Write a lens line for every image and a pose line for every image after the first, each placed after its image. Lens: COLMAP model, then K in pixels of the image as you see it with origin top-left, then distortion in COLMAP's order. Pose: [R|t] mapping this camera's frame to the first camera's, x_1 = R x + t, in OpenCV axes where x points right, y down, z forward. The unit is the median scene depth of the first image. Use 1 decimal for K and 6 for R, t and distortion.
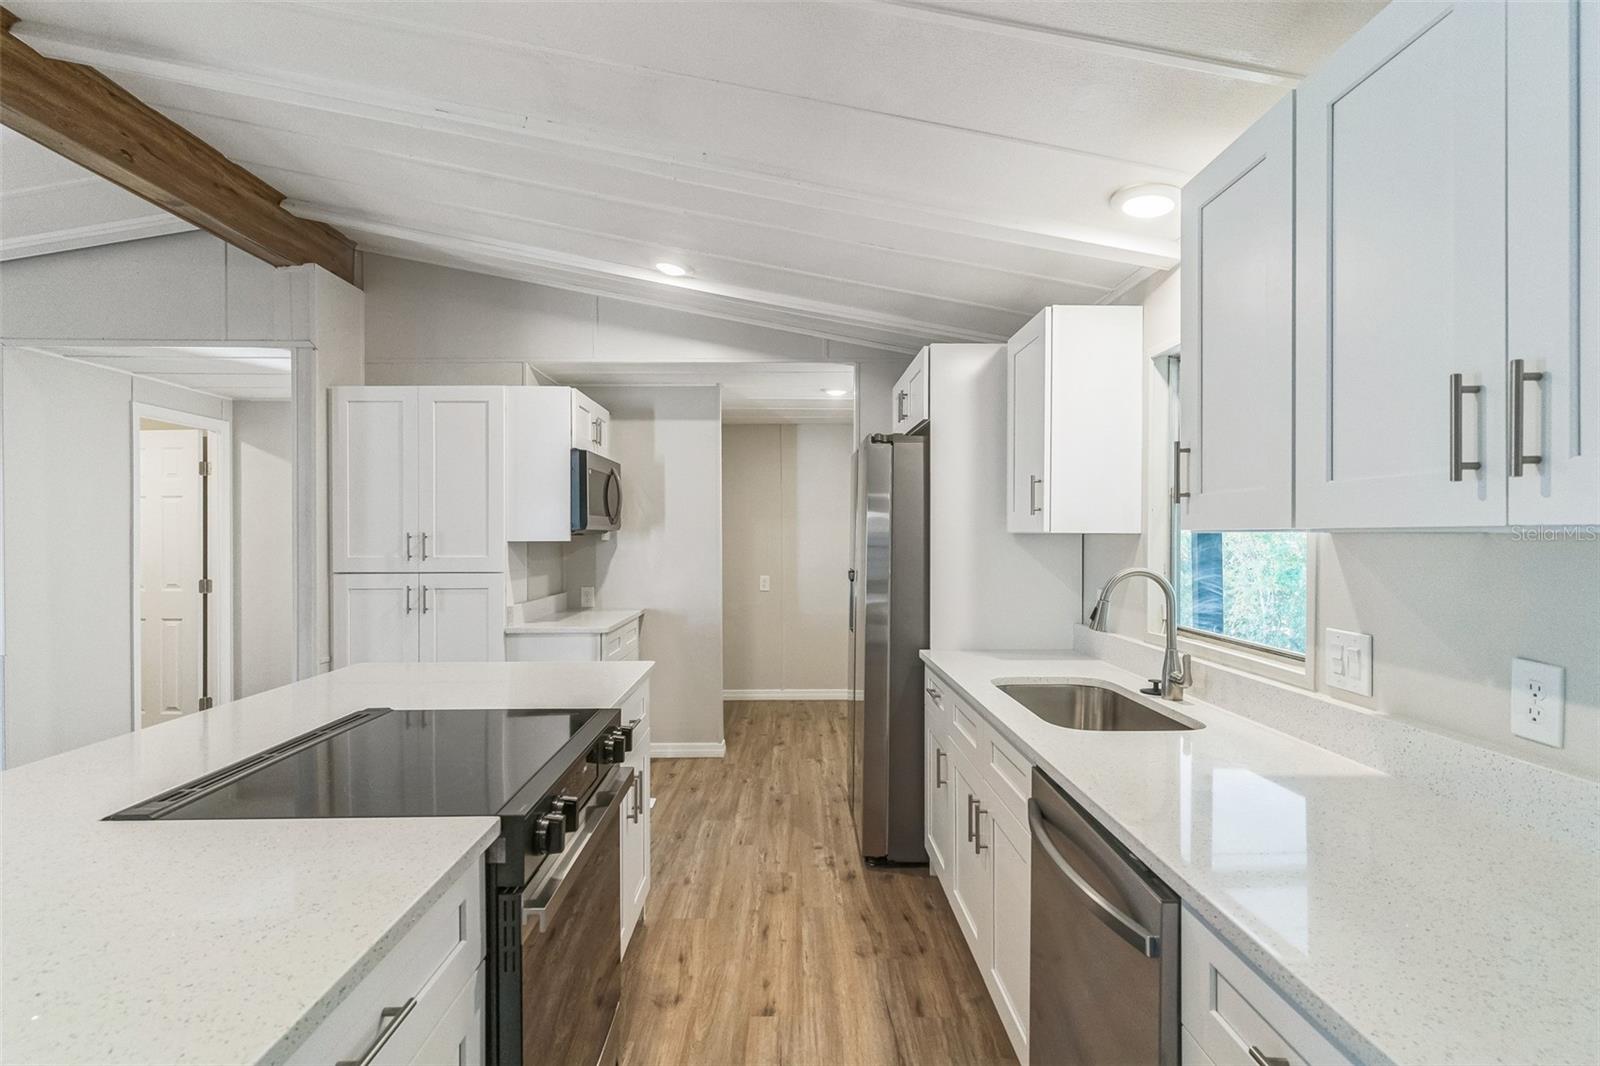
lens RADIAL K [[758.8, 0, 800.0], [0, 758.8, 533.0], [0, 0, 1]] dist [-0.002470, -0.000029]
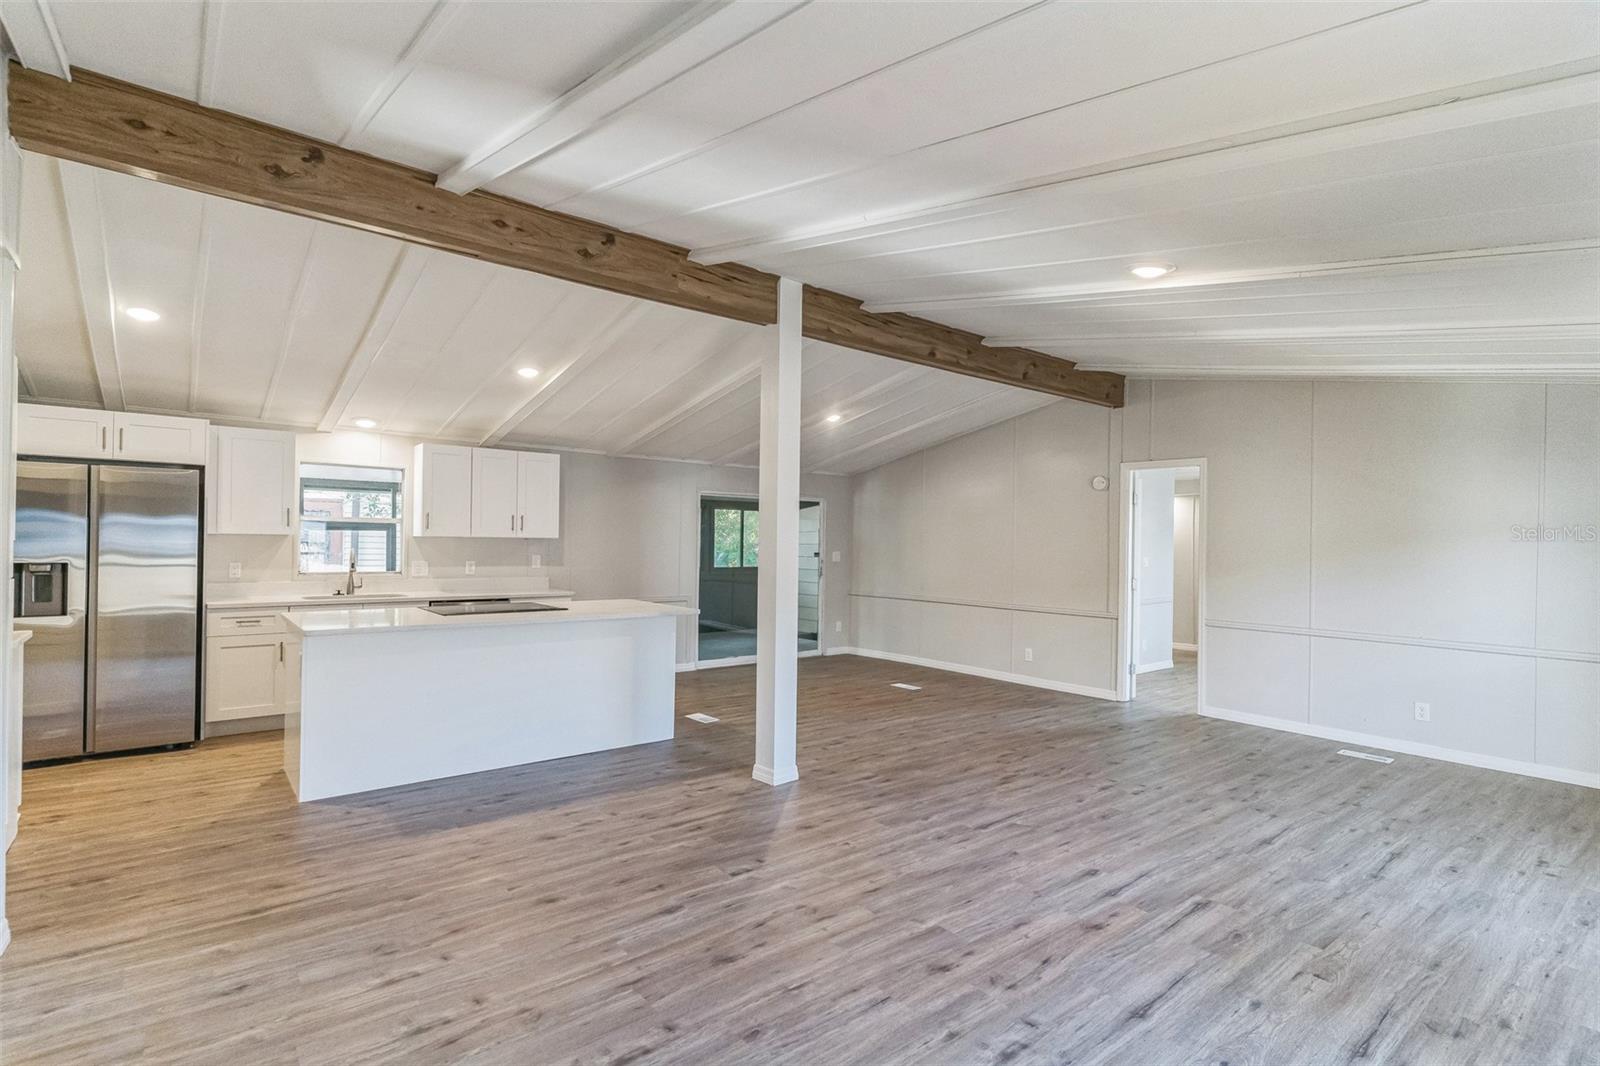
lens RADIAL K [[769.2, 0, 801.8], [0, 769.2, 552.4], [0, 0, 1]] dist [0.002179, 0.000523]
pose [[-0.620399, -0.018221, 0.784075, -1.778140], [-0.014218, 0.999827, 0.011984, 0.002811], [-0.784158, -0.003713, -0.620550, 0.930944]]
